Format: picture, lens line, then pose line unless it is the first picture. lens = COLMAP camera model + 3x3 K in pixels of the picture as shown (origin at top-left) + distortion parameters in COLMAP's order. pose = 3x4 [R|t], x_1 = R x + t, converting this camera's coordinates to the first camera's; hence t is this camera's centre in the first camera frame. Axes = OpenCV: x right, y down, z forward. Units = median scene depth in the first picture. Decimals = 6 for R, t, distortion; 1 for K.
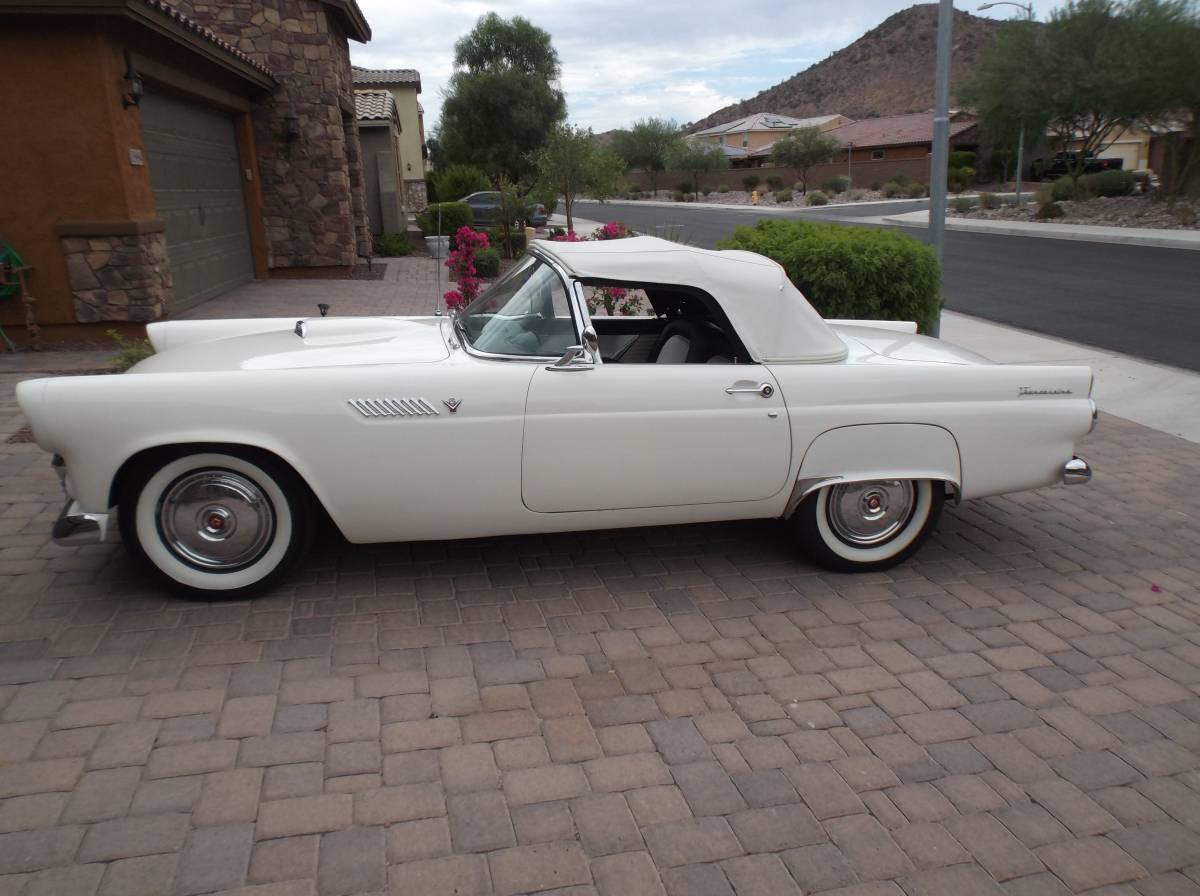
lens RADIAL K [[853.5, 0, 604.5], [0, 853.5, 454.0], [0, 0, 1]] dist [0.024278, -0.007953]
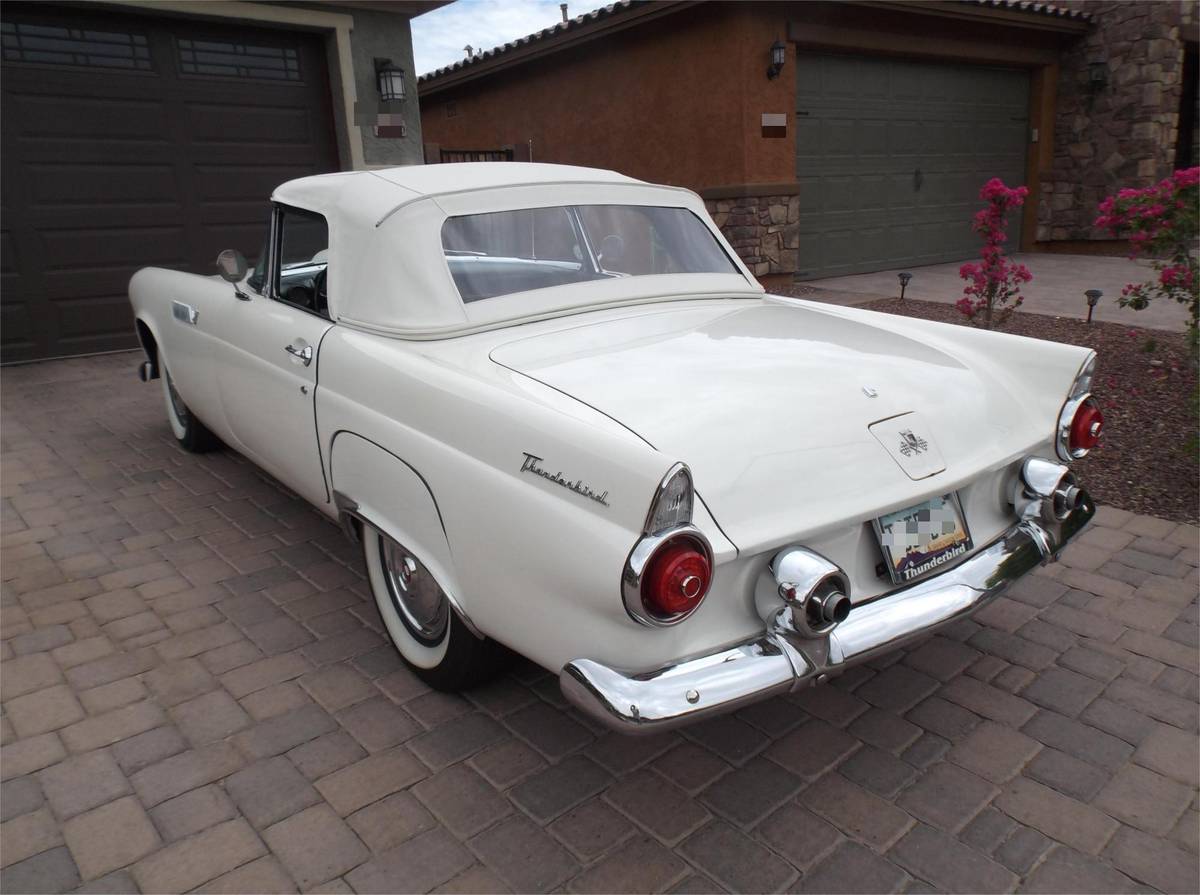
lens RADIAL K [[853.5, 0, 591.3], [0, 853.5, 444.0], [0, 0, 1]] dist [0.024278, -0.007953]
pose [[0.451224, 0.240088, -0.859508, 0.231211], [-0.230526, 0.961800, 0.147640, -0.041064], [0.862122, 0.131520, 0.489334, 0.204295]]
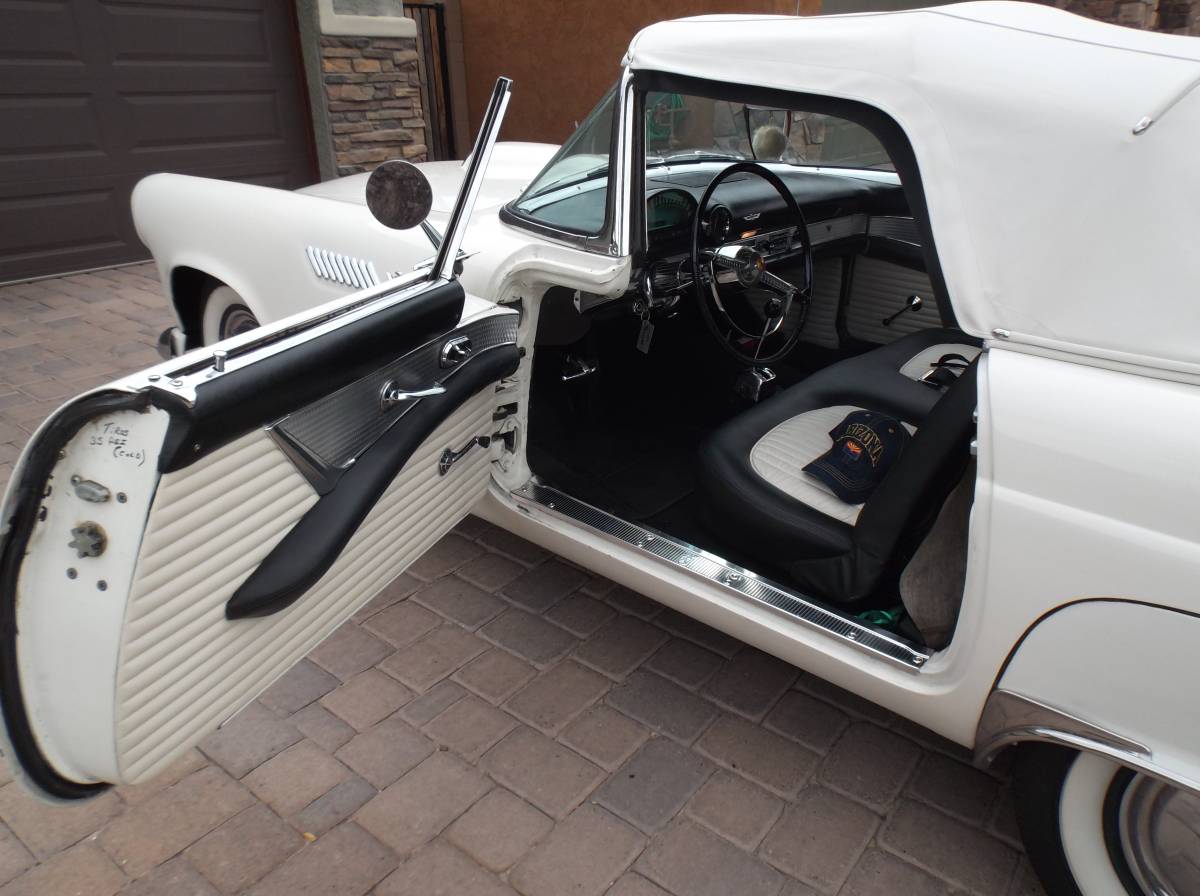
lens RADIAL K [[853.5, 0, 611.7], [0, 853.5, 455.4], [0, 0, 1]] dist [0.024278, -0.007953]
pose [[0.614596, 0.326139, -0.718265, 0.085961], [-0.229030, 0.945084, 0.233156, -0.026610], [0.754862, 0.021208, 0.655540, 0.159981]]
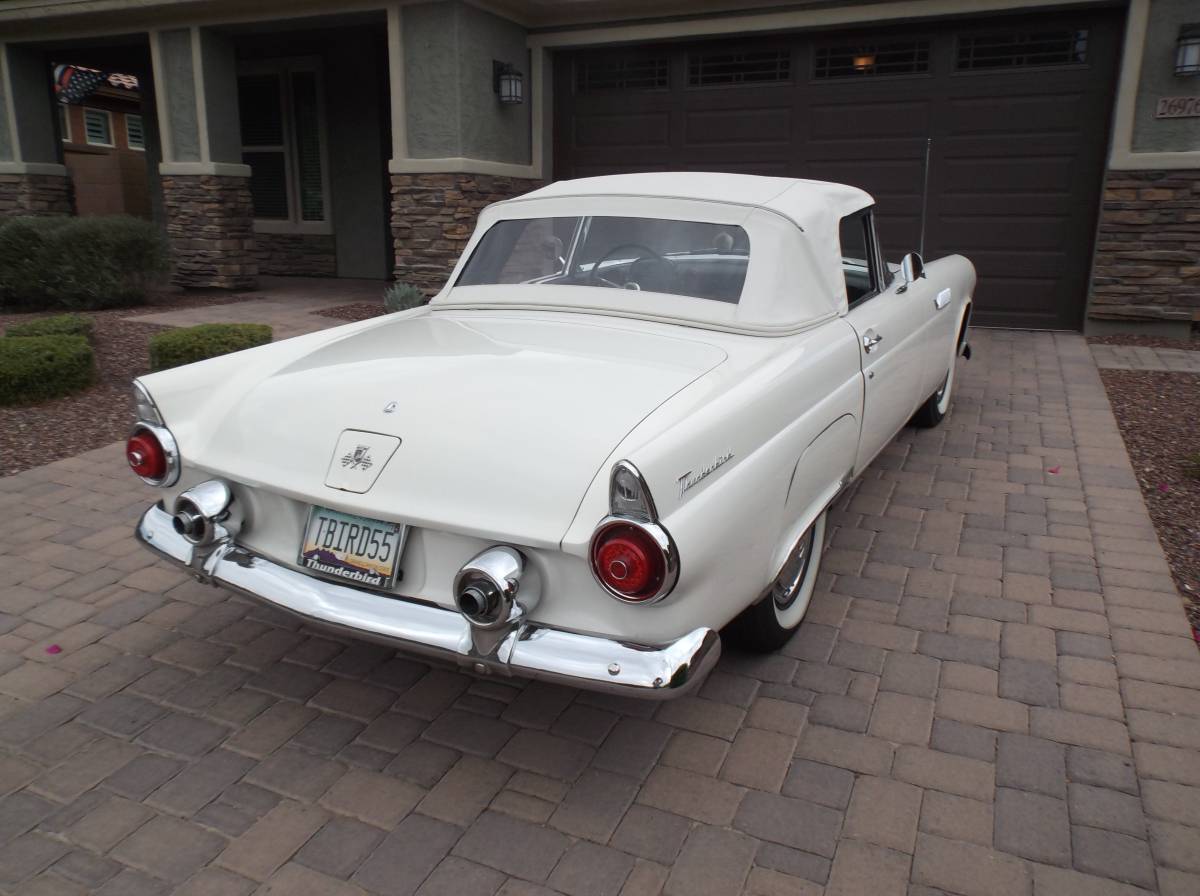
lens RADIAL K [[853.5, 0, 625.0], [0, 853.5, 451.8], [0, 0, 1]] dist [0.024278, -0.007953]
pose [[-0.618801, 0.229886, -0.751157, 0.216263], [-0.222447, 0.865802, 0.448223, -0.108103], [0.753394, 0.444454, -0.484622, 0.419279]]
